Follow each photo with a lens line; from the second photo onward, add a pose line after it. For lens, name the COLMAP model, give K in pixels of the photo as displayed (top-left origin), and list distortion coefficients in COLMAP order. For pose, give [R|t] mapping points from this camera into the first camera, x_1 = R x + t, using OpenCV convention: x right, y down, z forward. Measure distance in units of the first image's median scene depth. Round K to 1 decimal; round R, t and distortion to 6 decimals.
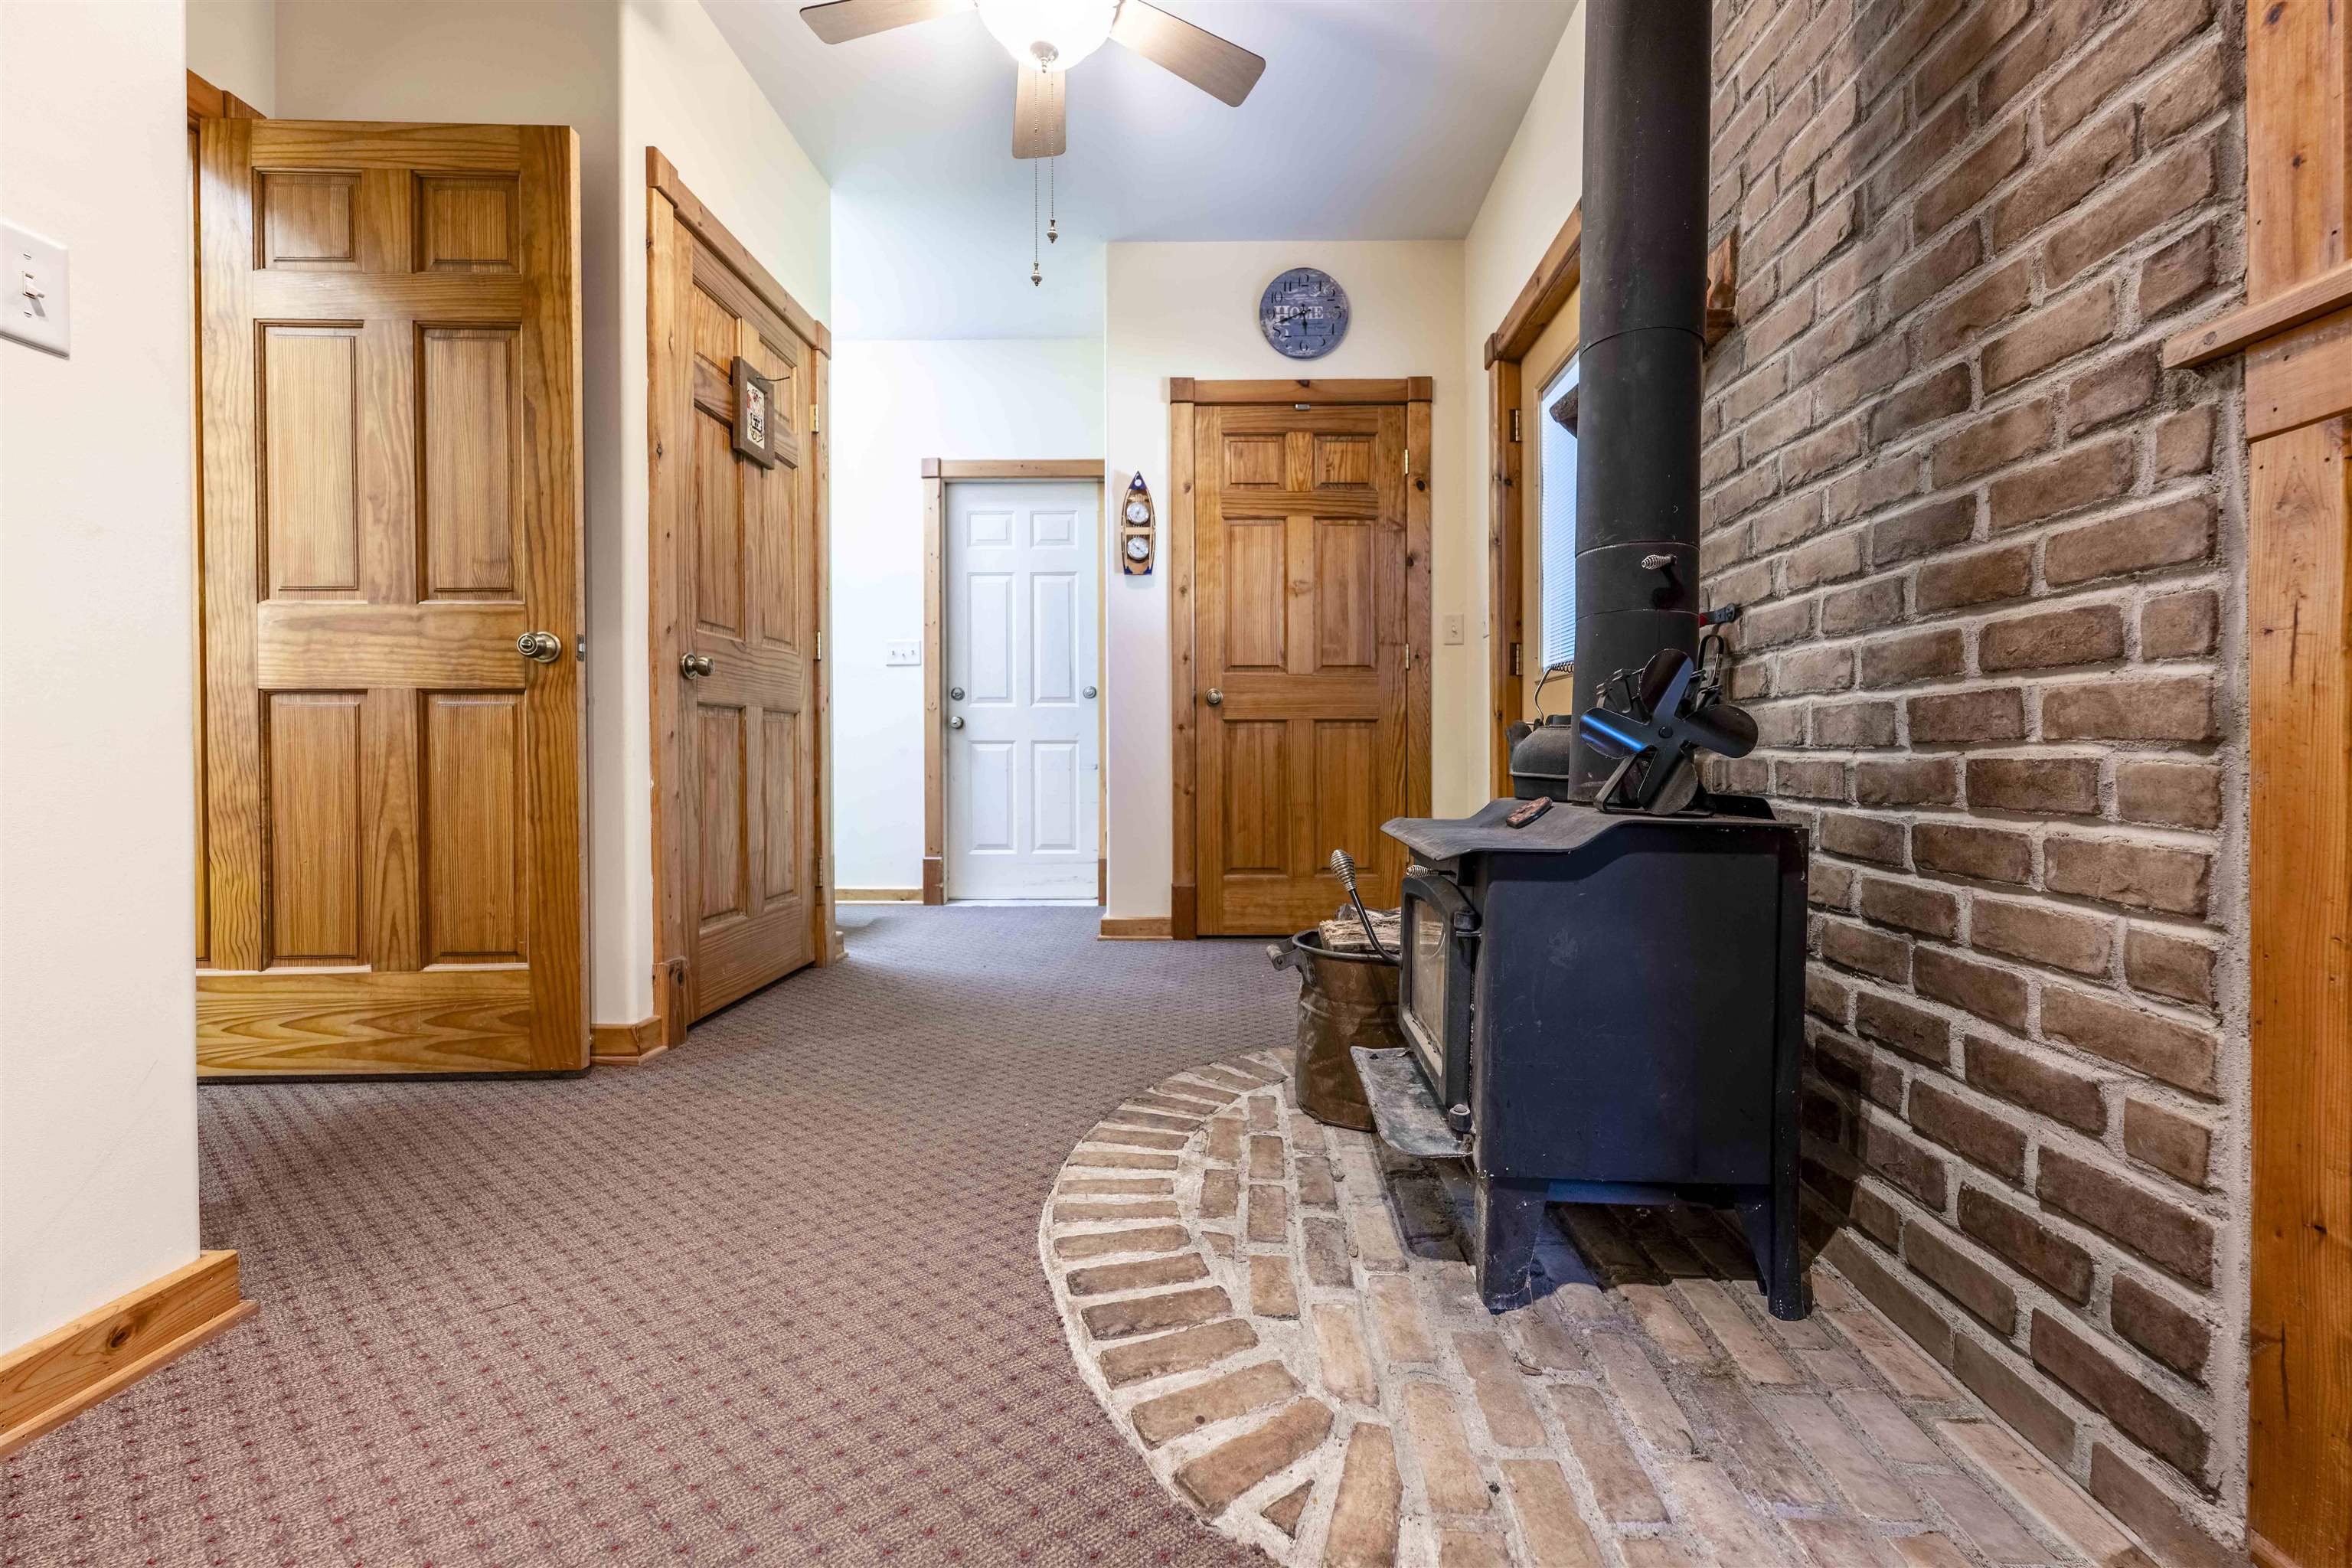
lens RADIAL K [[924.1, 0, 1176.0], [0, 924.1, 784.0], [0, 0, 1]] dist [0.000293, 0.000051]
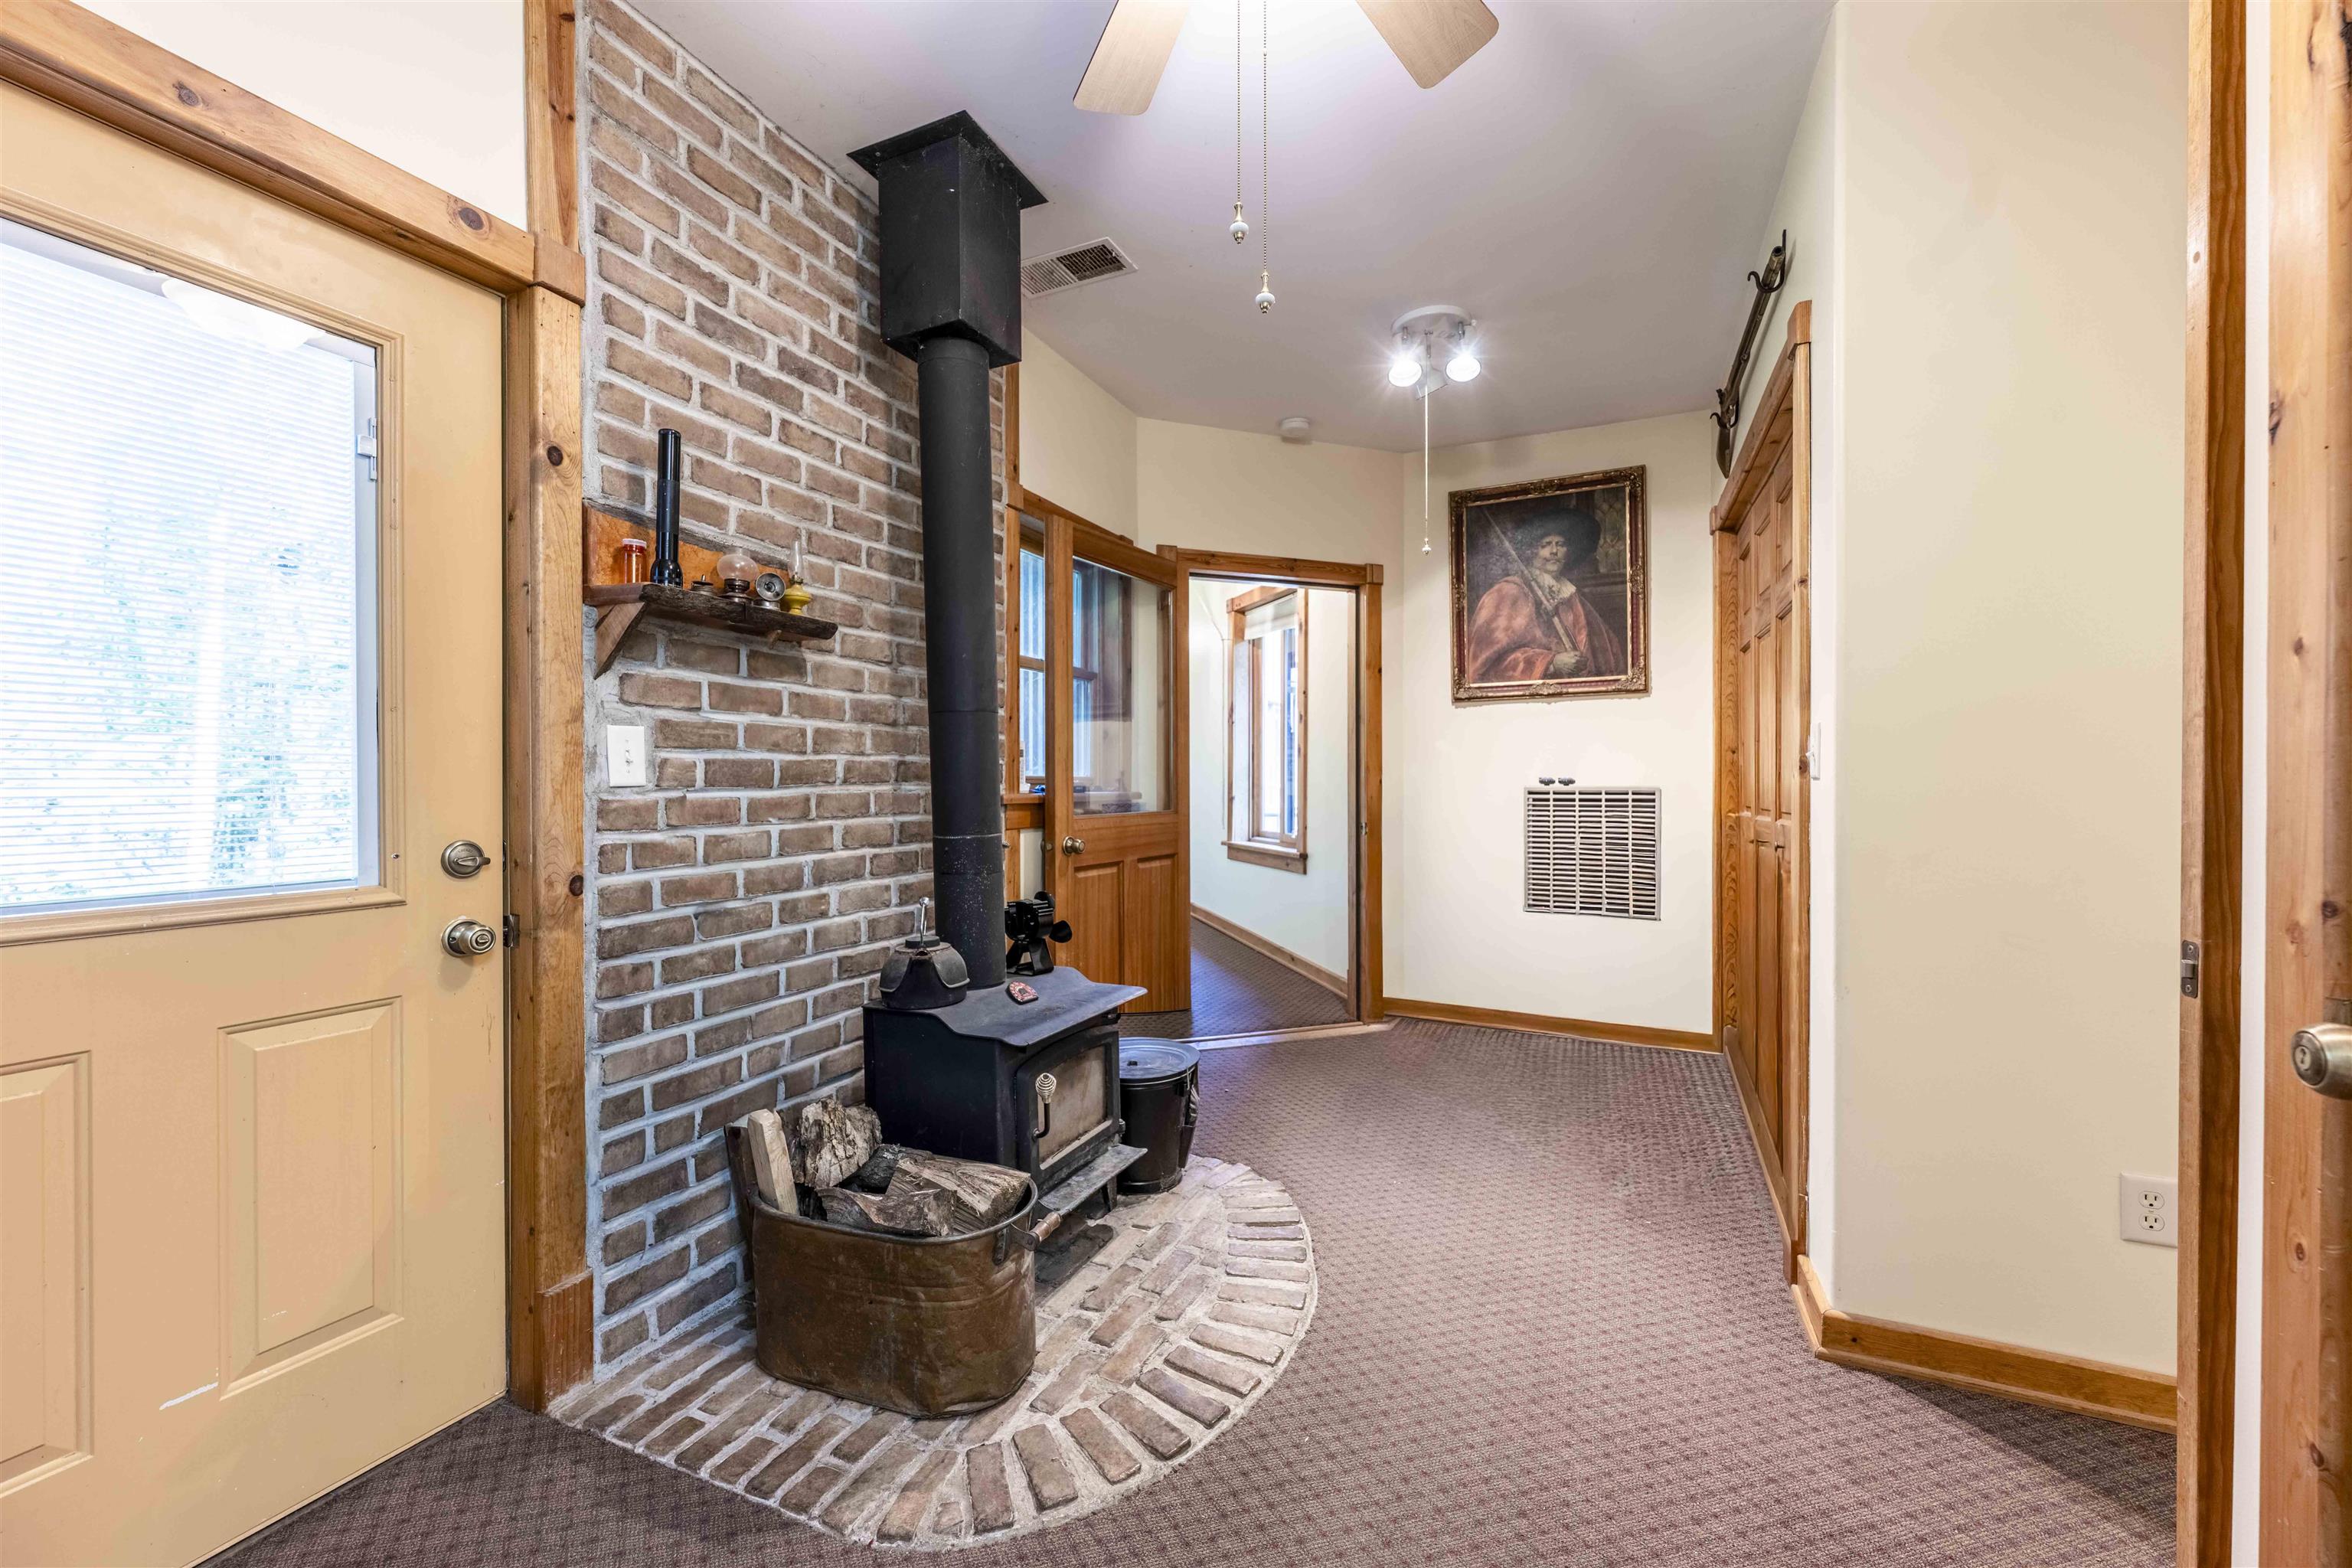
lens RADIAL K [[924.1, 0, 1176.0], [0, 924.1, 784.0], [0, 0, 1]] dist [0.000293, 0.000051]
pose [[-0.926783, -0.008687, 0.375496, -0.454182], [0.004432, 0.999410, 0.034059, -0.369318], [-0.375570, 0.033229, -0.926198, 2.263298]]
